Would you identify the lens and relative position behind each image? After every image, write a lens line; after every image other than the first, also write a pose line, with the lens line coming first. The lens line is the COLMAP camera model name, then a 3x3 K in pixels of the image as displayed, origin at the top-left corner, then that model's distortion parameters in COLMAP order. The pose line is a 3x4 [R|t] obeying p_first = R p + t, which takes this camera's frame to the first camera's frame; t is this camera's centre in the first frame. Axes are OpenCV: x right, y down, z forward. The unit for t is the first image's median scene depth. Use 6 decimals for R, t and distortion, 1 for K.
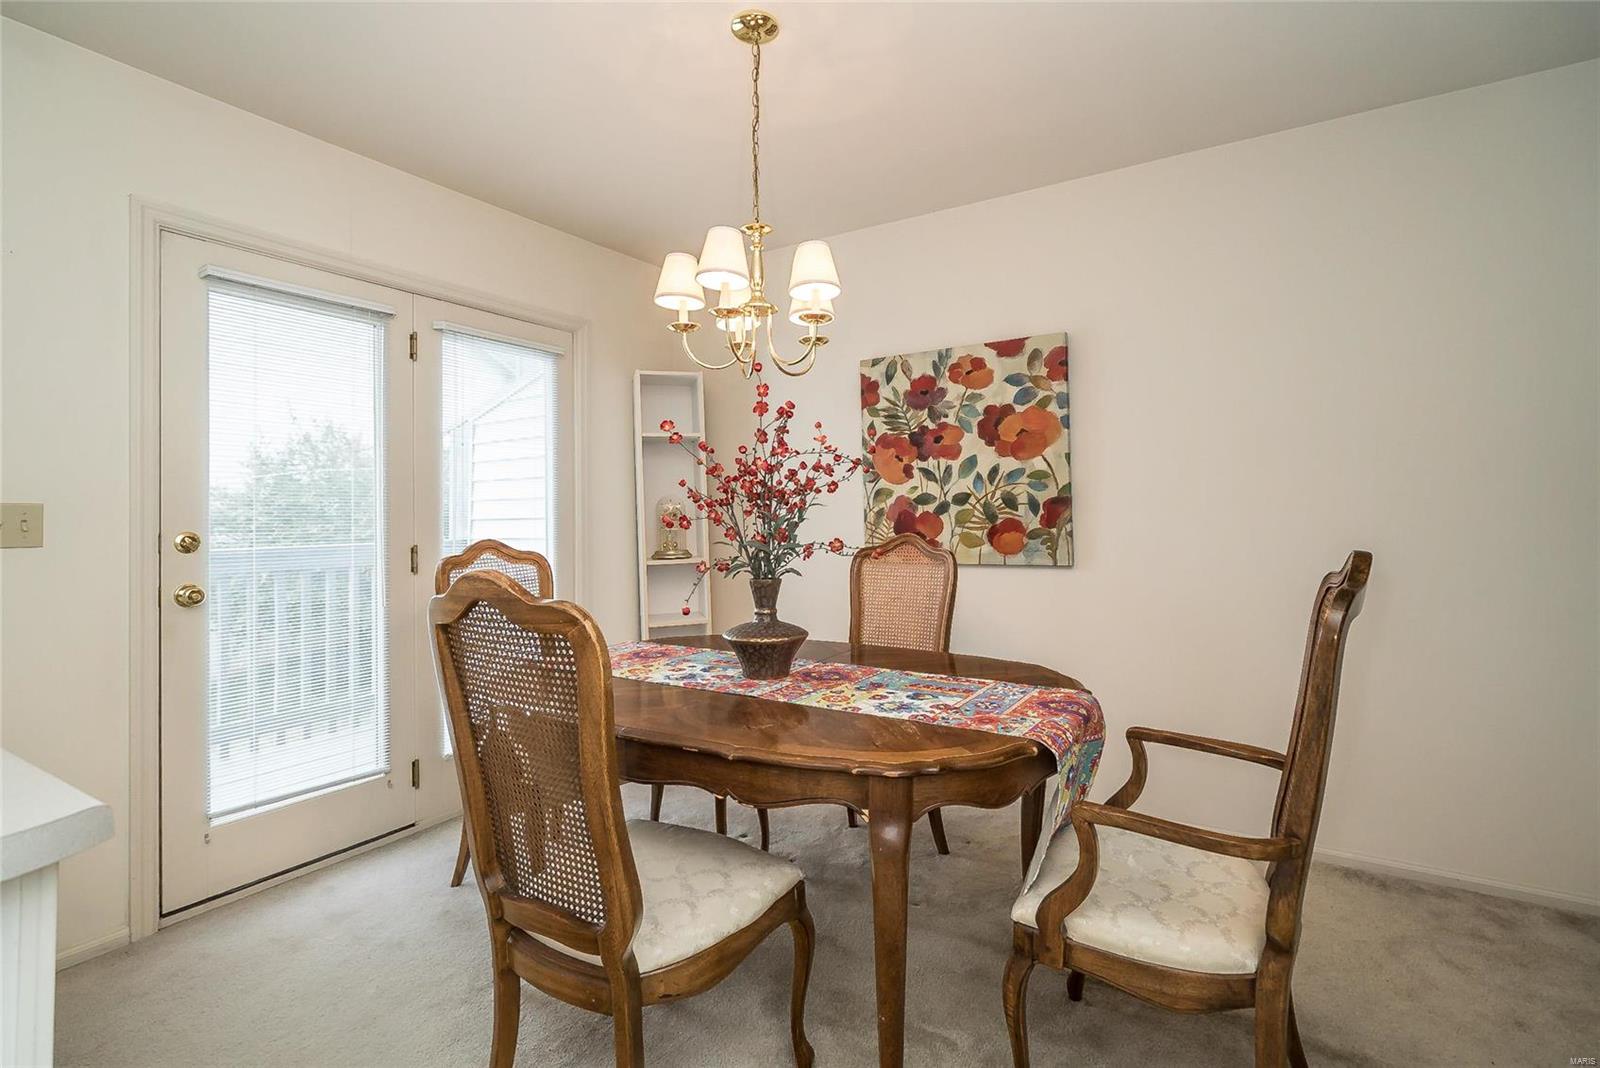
lens RADIAL K [[750.1, 0, 807.8], [0, 750.1, 501.3], [0, 0, 1]] dist [-0.001779, -0.000422]
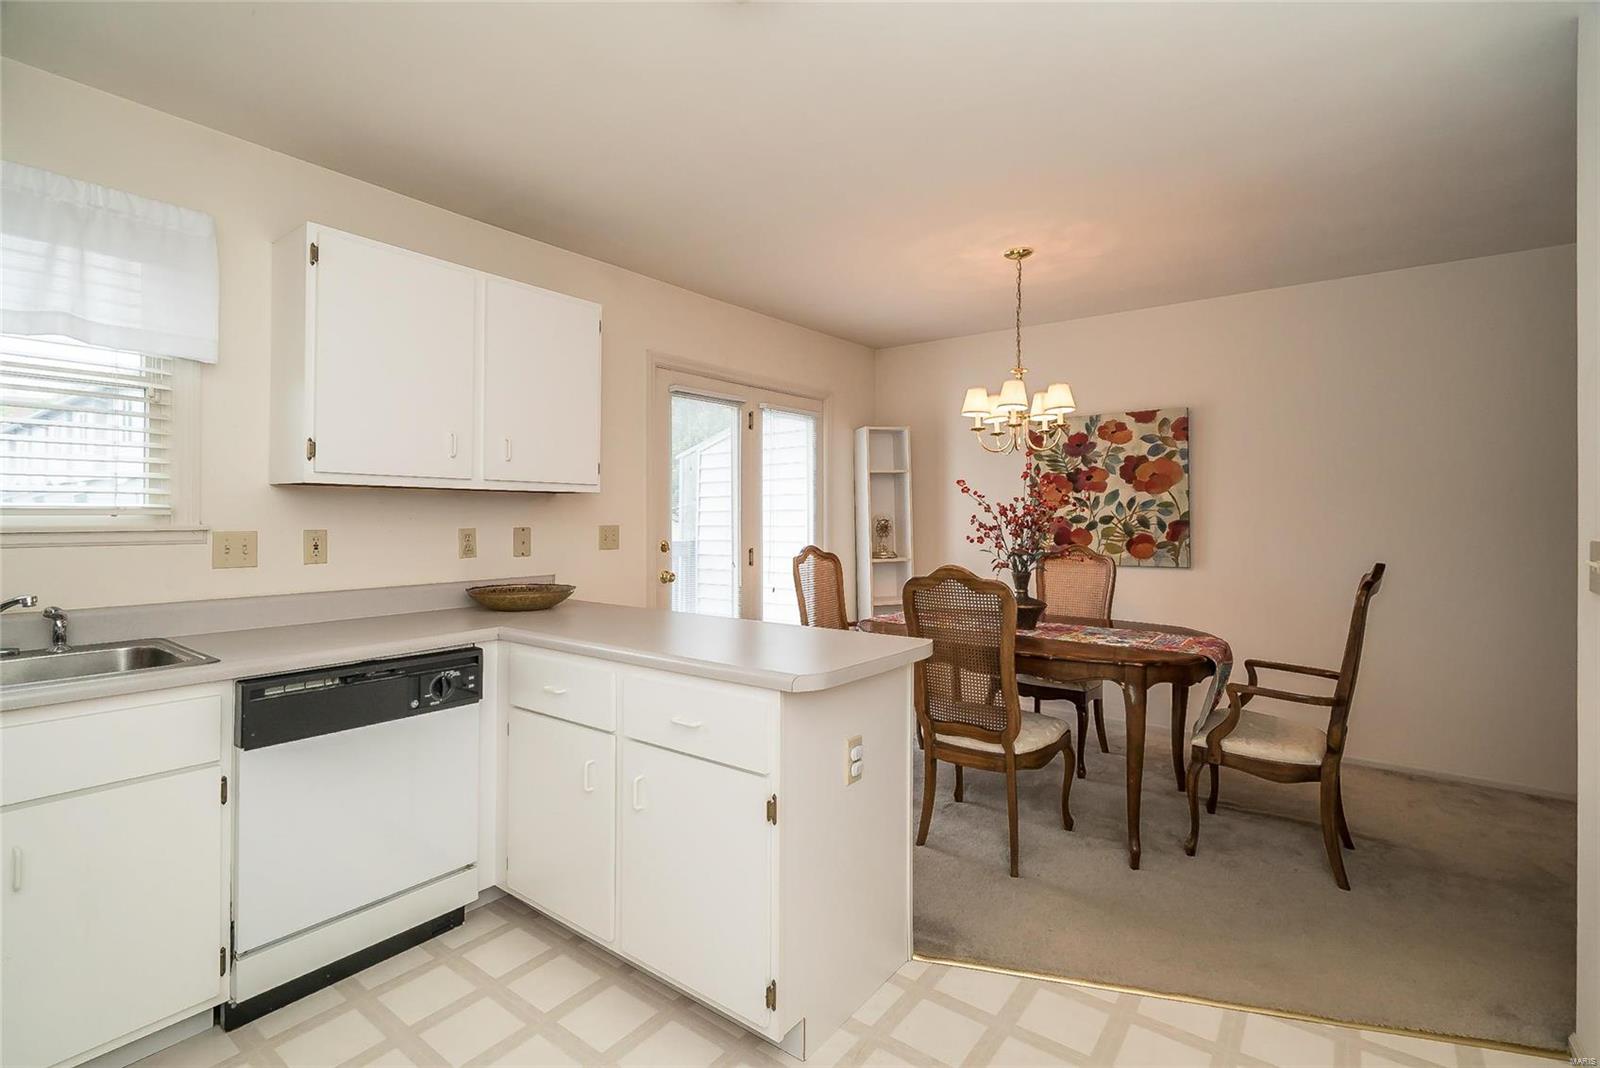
lens RADIAL K [[727.2, 0, 786.1], [0, 727.2, 508.7], [0, 0, 1]] dist [0.000188, -0.000028]
pose [[0.995026, 0.007649, -0.099317, -0.280157], [-0.006366, 0.999892, 0.013226, -0.040661], [0.099408, -0.012528, 0.994968, -0.469727]]
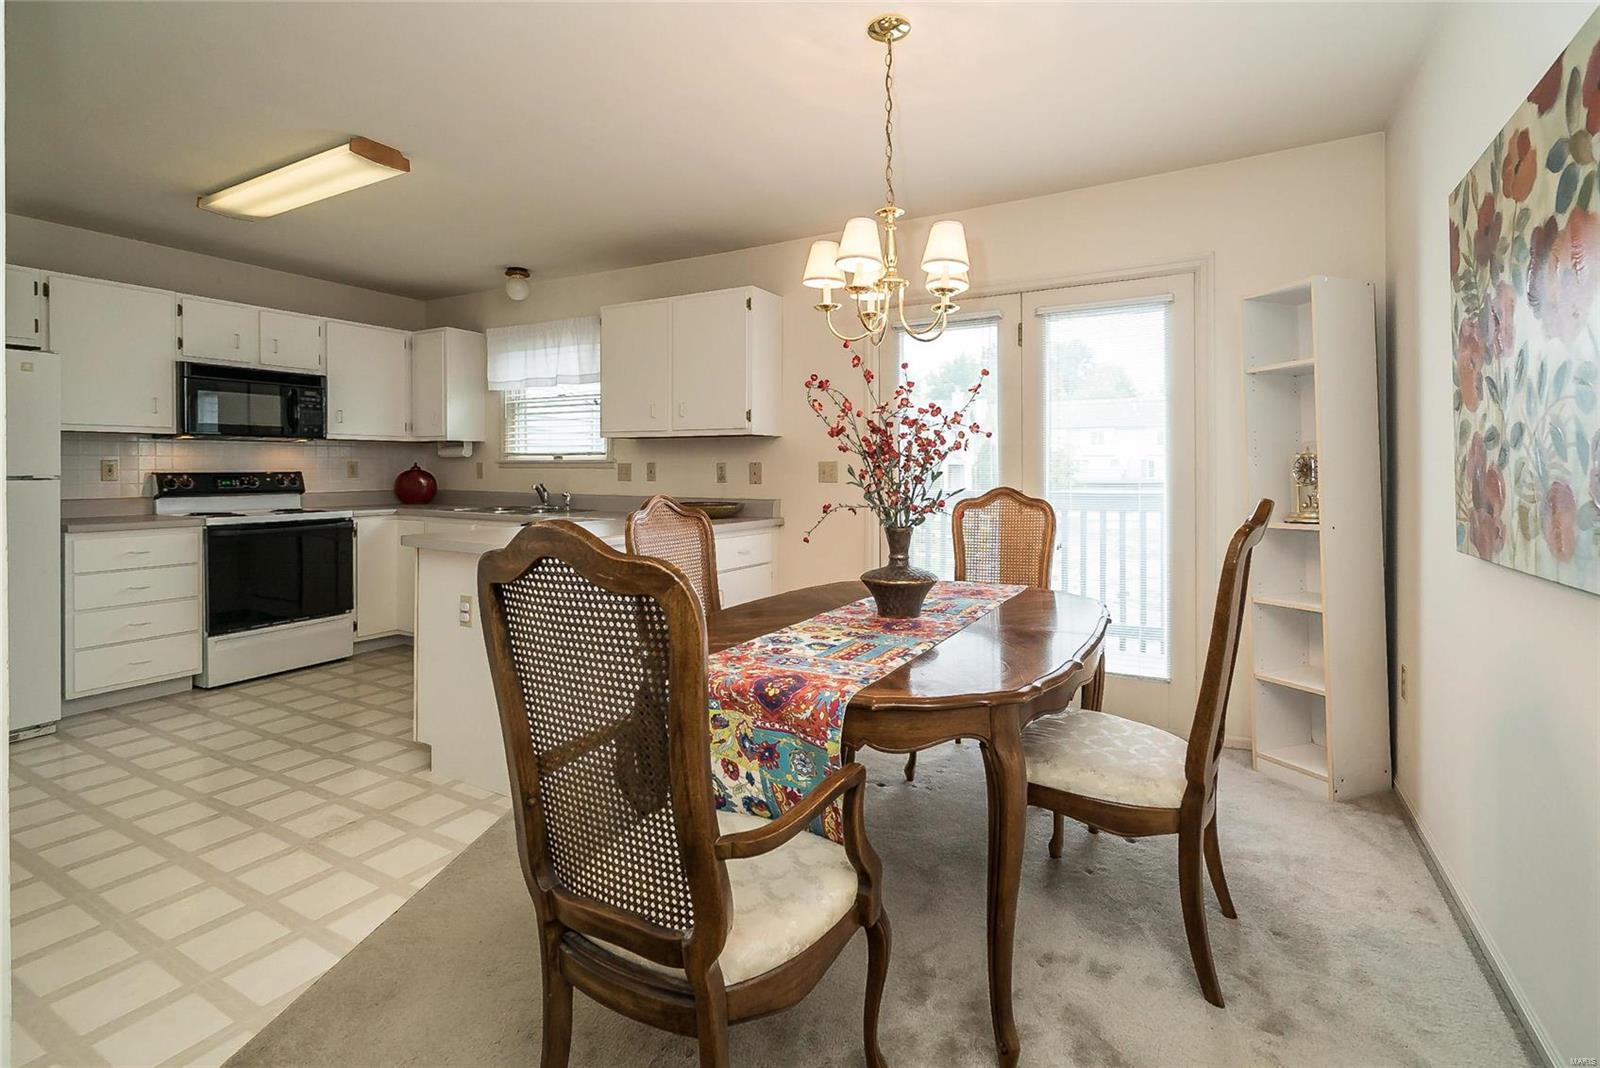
lens RADIAL K [[745.2, 0, 816.1], [0, 745.2, 476.2], [0, 0, 1]] dist [-0.011171, -0.000075]
pose [[0.057966, 0.014990, -0.998206, 0.675369], [0.018293, 0.999703, 0.016075, 0.006647], [0.998151, -0.019192, 0.057675, 0.546661]]
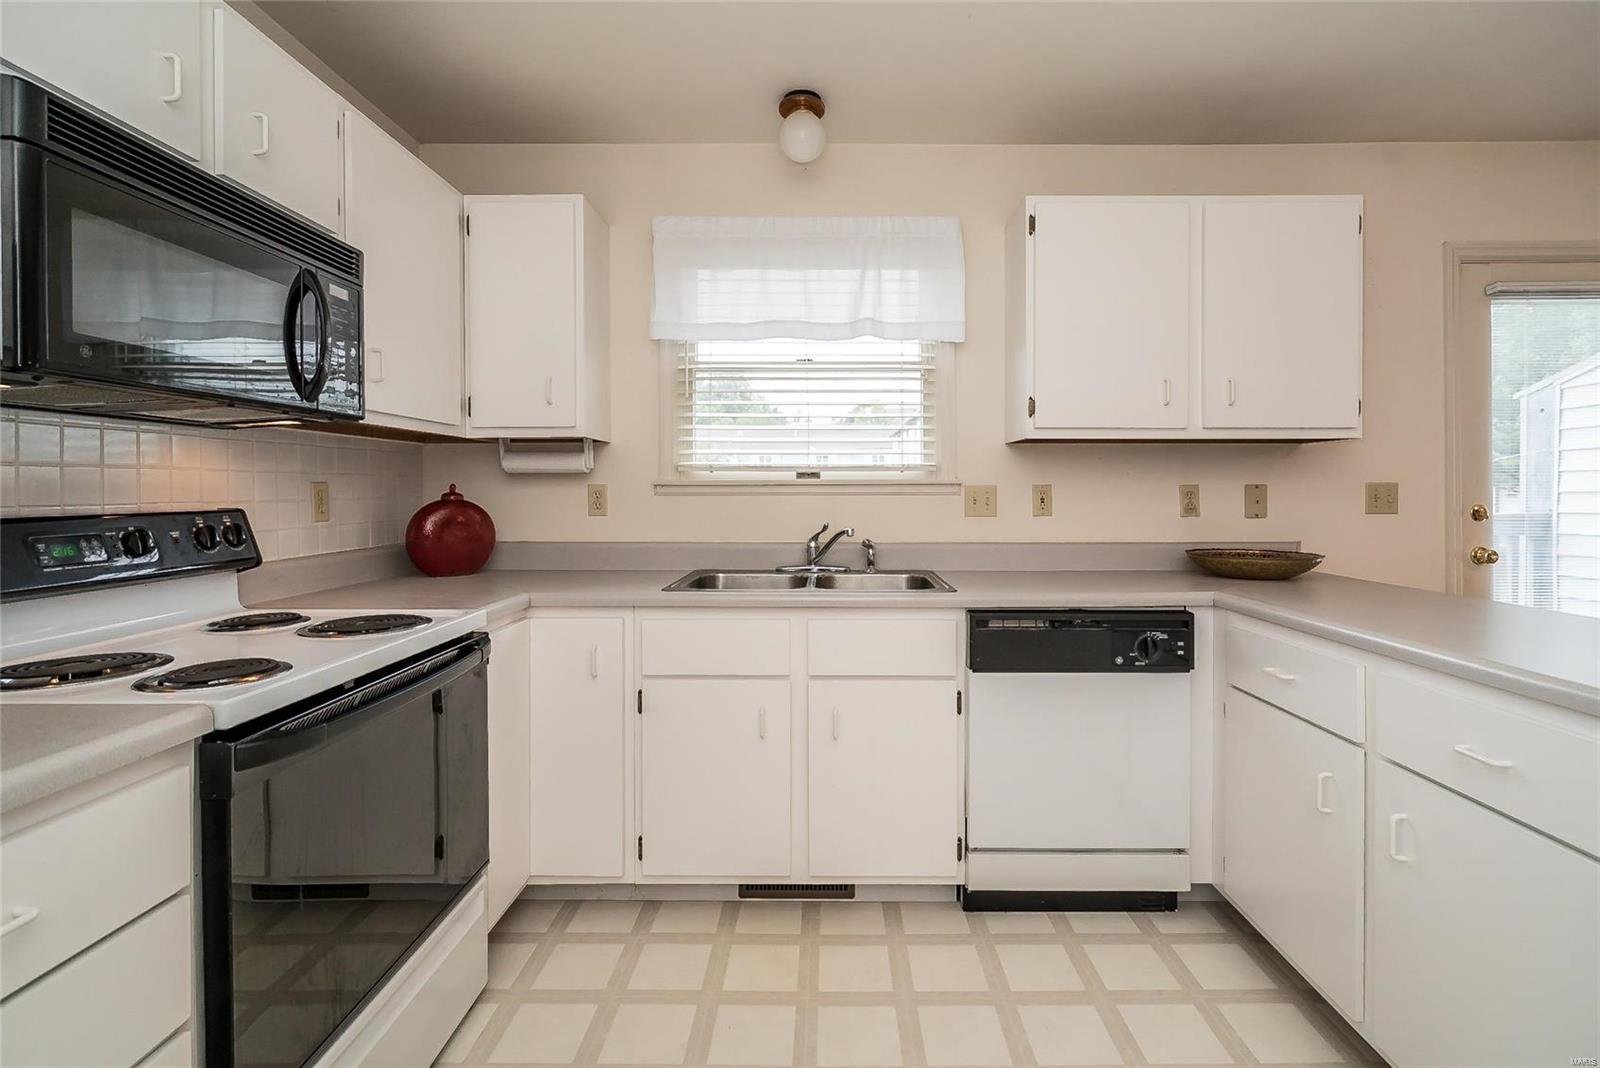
lens RADIAL K [[733.9, 0, 831.5], [0, 733.9, 491.6], [0, 0, 1]] dist [-0.001903, -0.000347]
pose [[0.528247, 0.005201, -0.849075, -0.268914], [0.017992, 0.999688, 0.017318, -0.014081], [0.848900, -0.024425, 0.527988, -0.392858]]
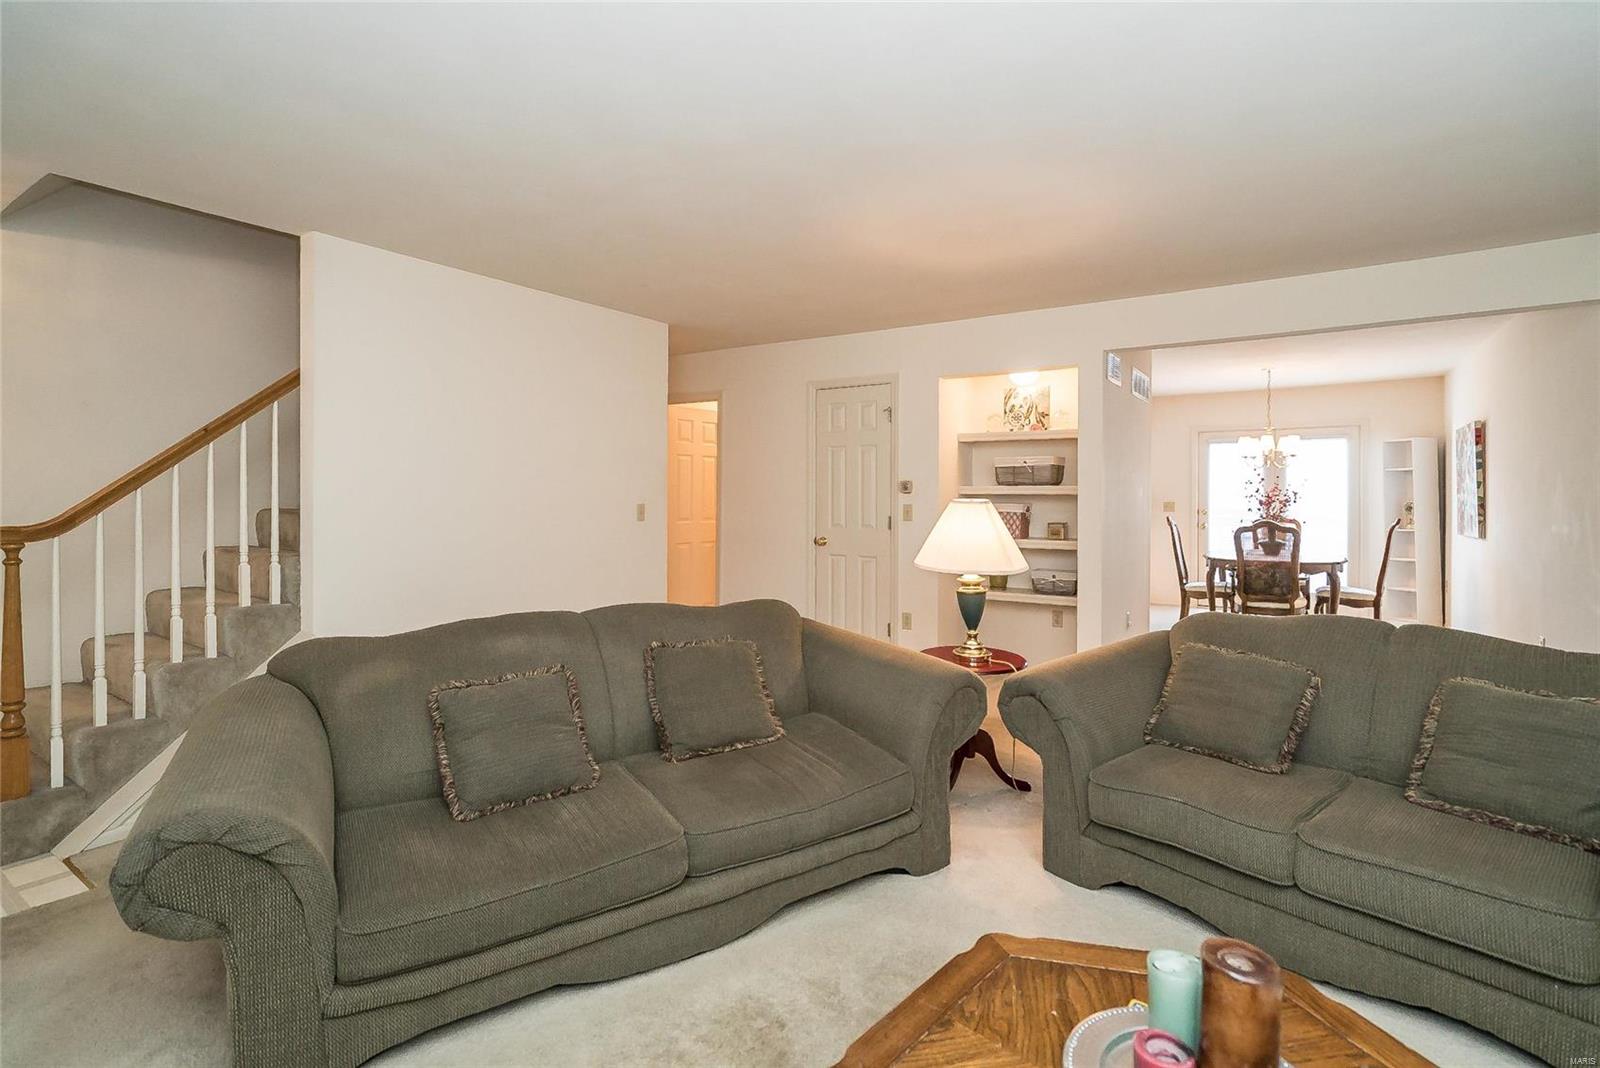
lens RADIAL K [[750.1, 0, 807.8], [0, 750.1, 501.3], [0, 0, 1]] dist [-0.001779, -0.000422]
pose [[-0.027037, 0.017190, -0.999487, 2.341446], [0.012020, 0.999785, 0.016870, -0.066019], [0.999562, -0.011558, -0.027238, -0.728324]]
